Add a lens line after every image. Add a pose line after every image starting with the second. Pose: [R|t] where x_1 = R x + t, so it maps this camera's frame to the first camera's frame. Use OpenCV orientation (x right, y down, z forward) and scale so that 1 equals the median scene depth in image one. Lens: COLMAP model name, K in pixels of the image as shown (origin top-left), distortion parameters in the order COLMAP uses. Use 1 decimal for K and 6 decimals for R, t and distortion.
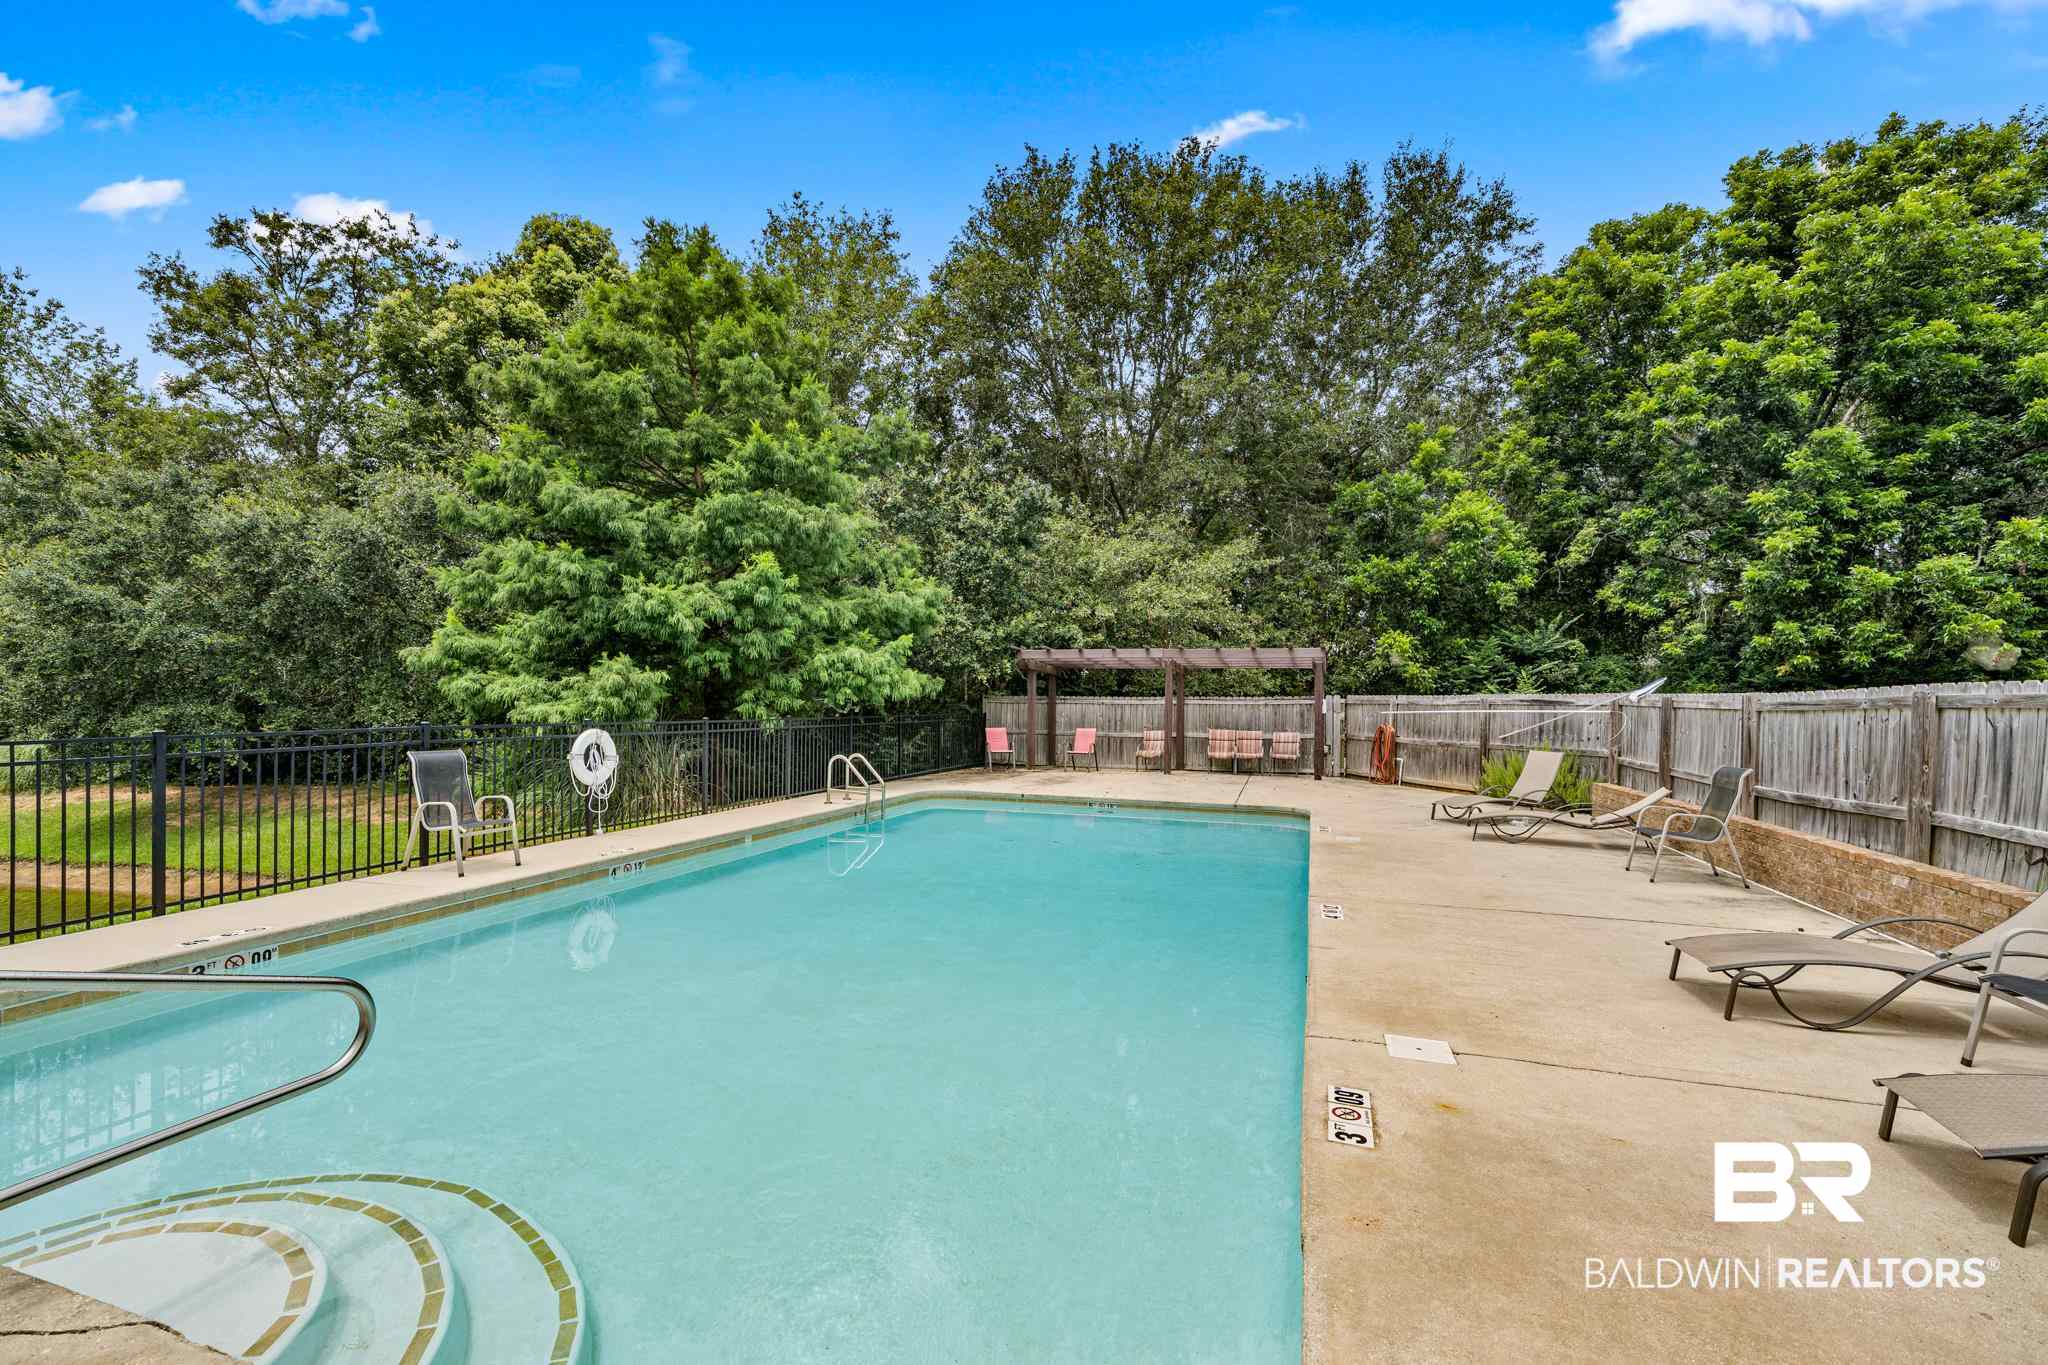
lens RADIAL K [[918.9, 0, 1011.7], [0, 918.9, 699.2], [0, 0, 1]] dist [0.001347, -0.000922]
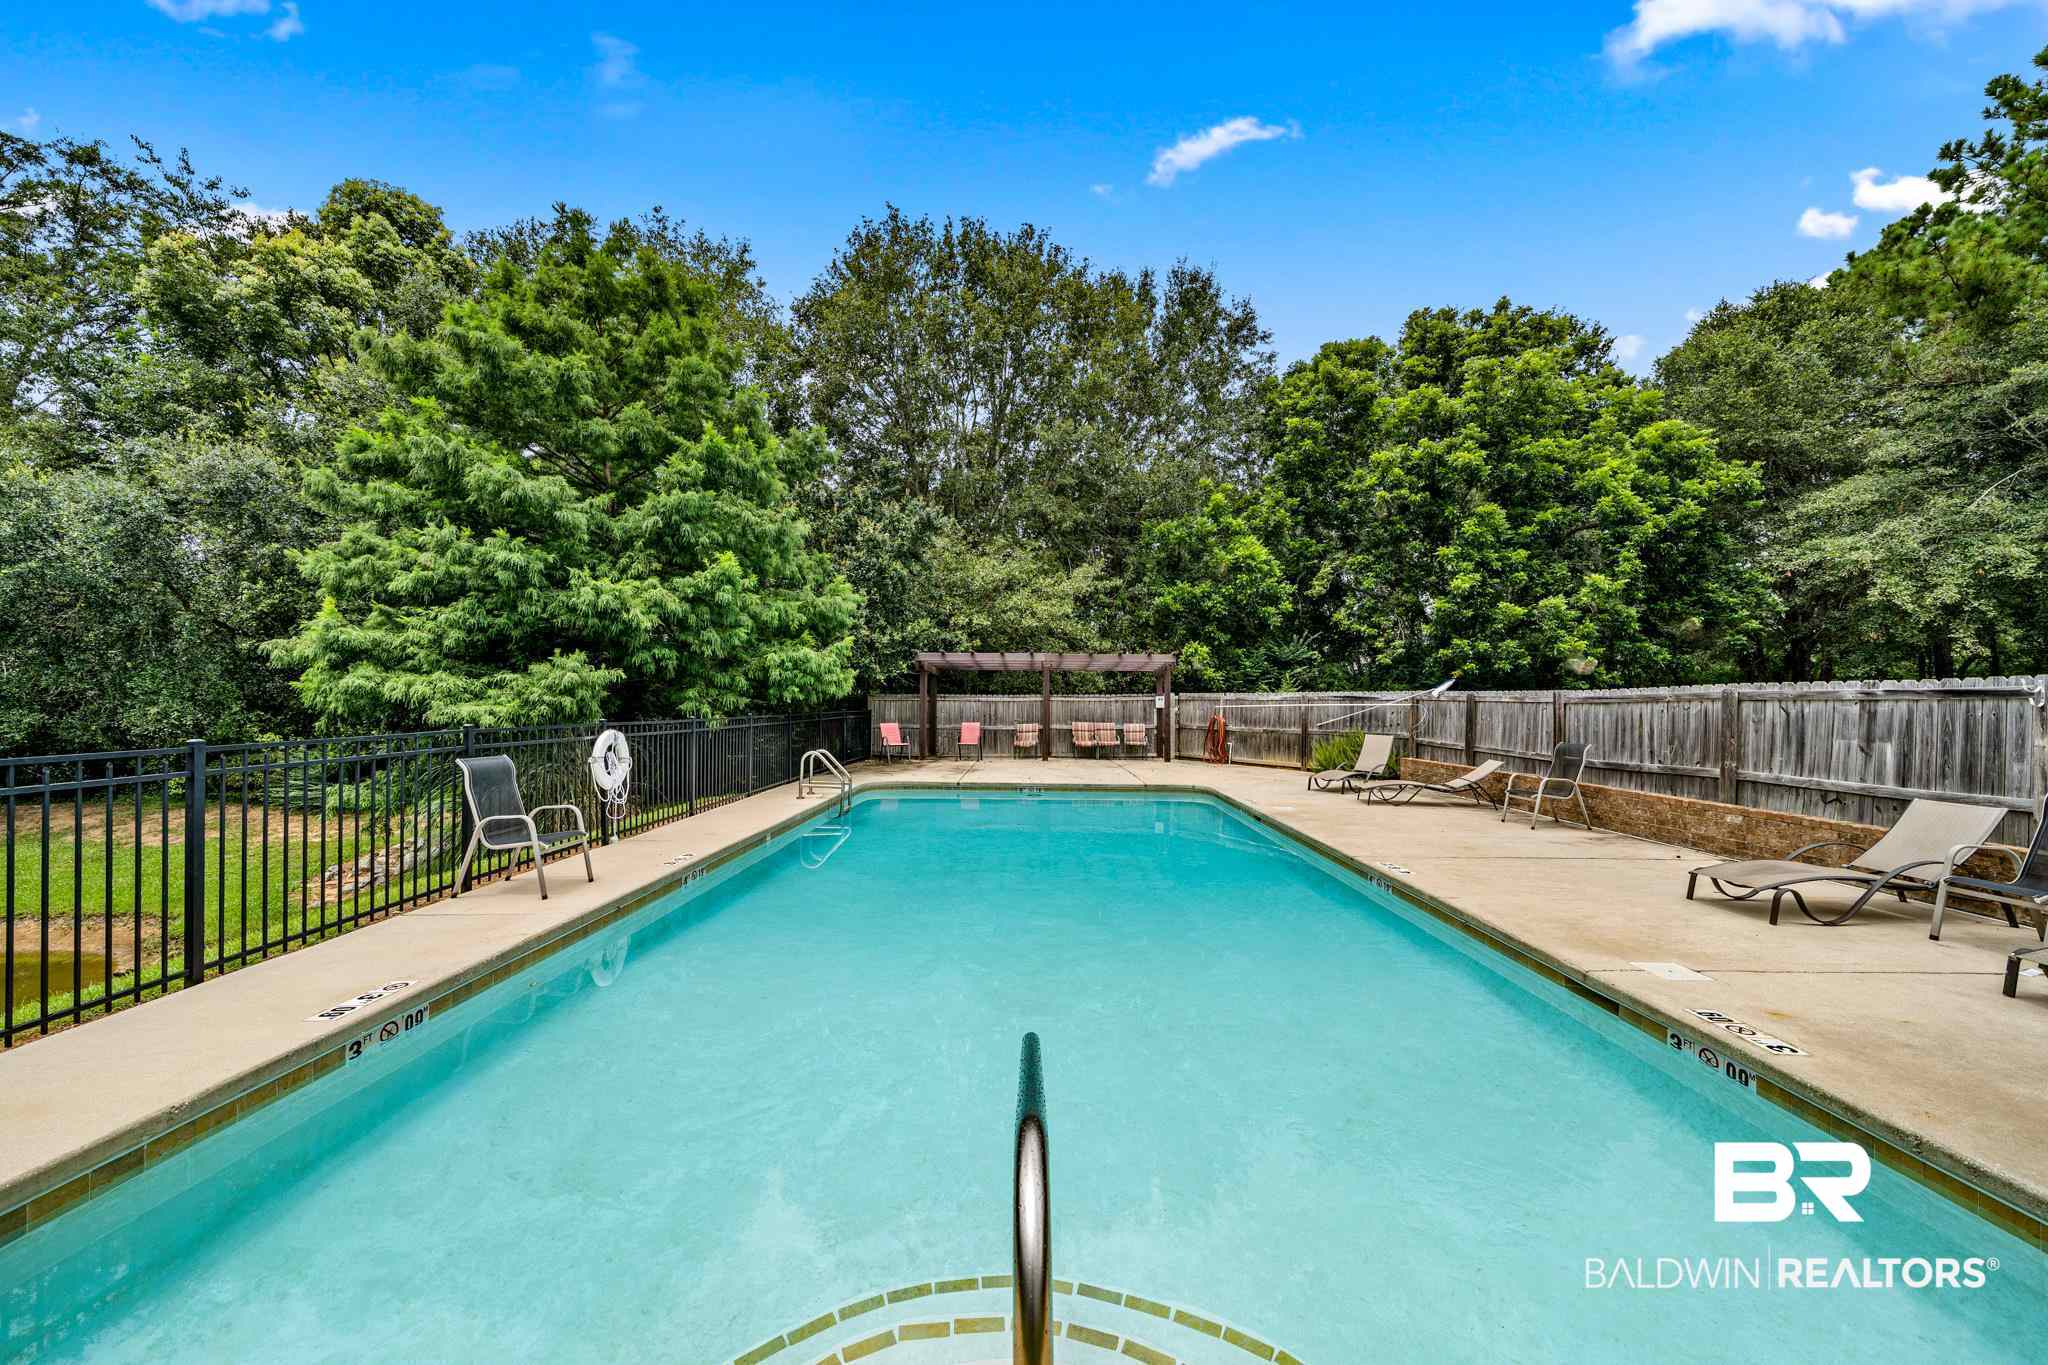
lens RADIAL K [[788.6, 0, 1013.5], [0, 788.6, 686.3], [0, 0, 1]] dist [-0.004871, 0.000281]
pose [[0.949503, 0.000588, 0.313758, -0.180323], [0.003910, 0.999898, -0.013705, 0.000388], [-0.313734, 0.014240, 0.949404, 0.061609]]
